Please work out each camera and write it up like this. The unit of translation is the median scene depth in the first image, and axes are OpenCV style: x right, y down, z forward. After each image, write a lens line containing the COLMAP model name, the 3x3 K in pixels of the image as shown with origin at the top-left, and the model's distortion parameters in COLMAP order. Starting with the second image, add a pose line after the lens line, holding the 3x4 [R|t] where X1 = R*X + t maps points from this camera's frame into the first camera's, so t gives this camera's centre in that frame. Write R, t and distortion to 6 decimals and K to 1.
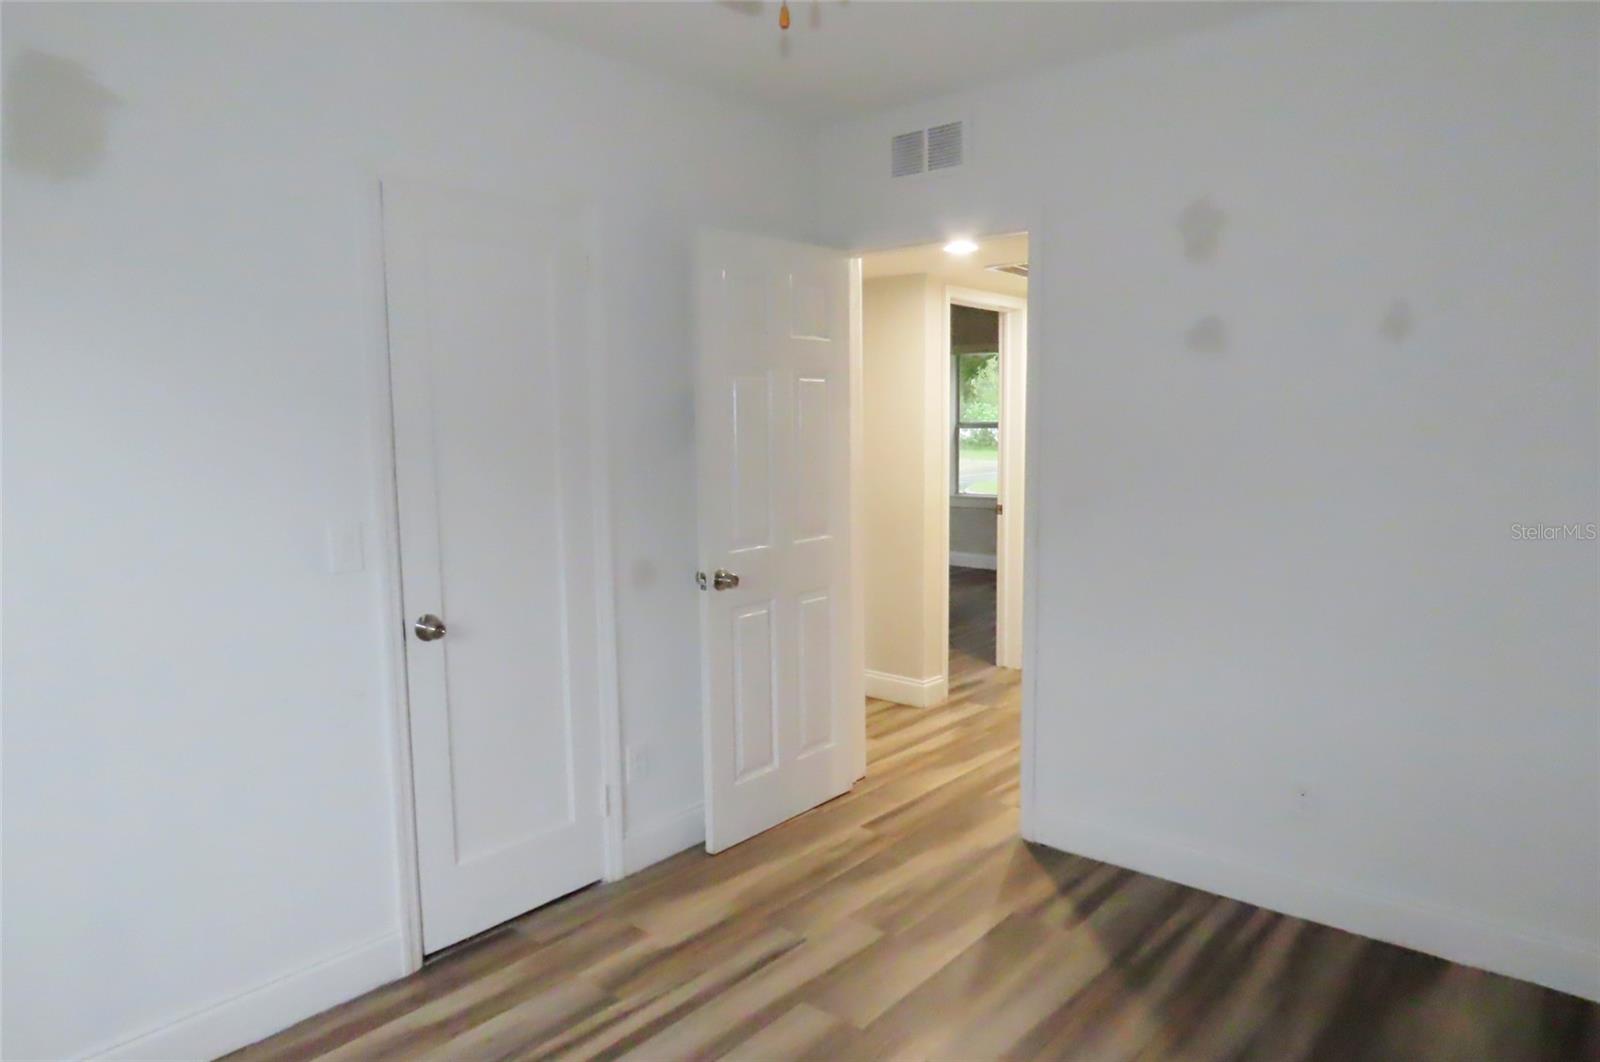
lens RADIAL K [[1007.2, 0, 798.8], [0, 1007.2, 531.5], [0, 0, 1]] dist [-0.010276, 0.000986]
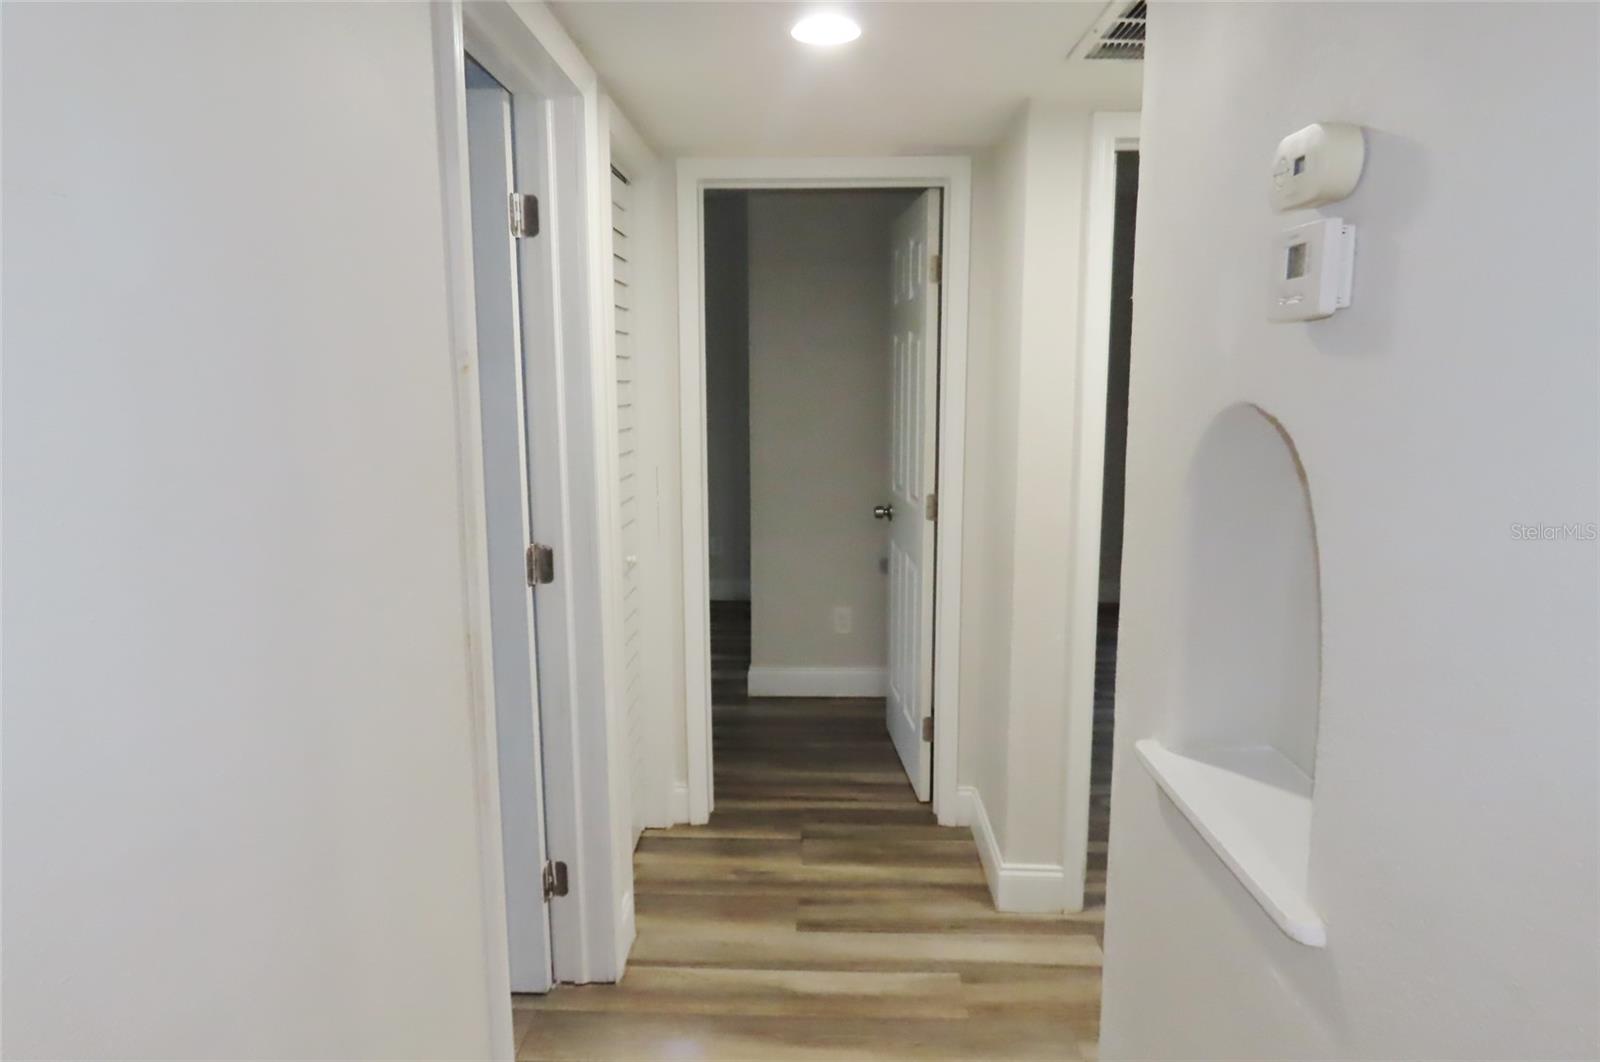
lens RADIAL K [[1007.2, 0, 798.8], [0, 1007.2, 531.5], [0, 0, 1]] dist [-0.010276, 0.000986]
pose [[0.627612, 0.130827, -0.767455, 0.502581], [-0.092020, 0.991335, 0.093739, -0.080468], [0.773069, 0.011789, 0.634213, 0.629559]]
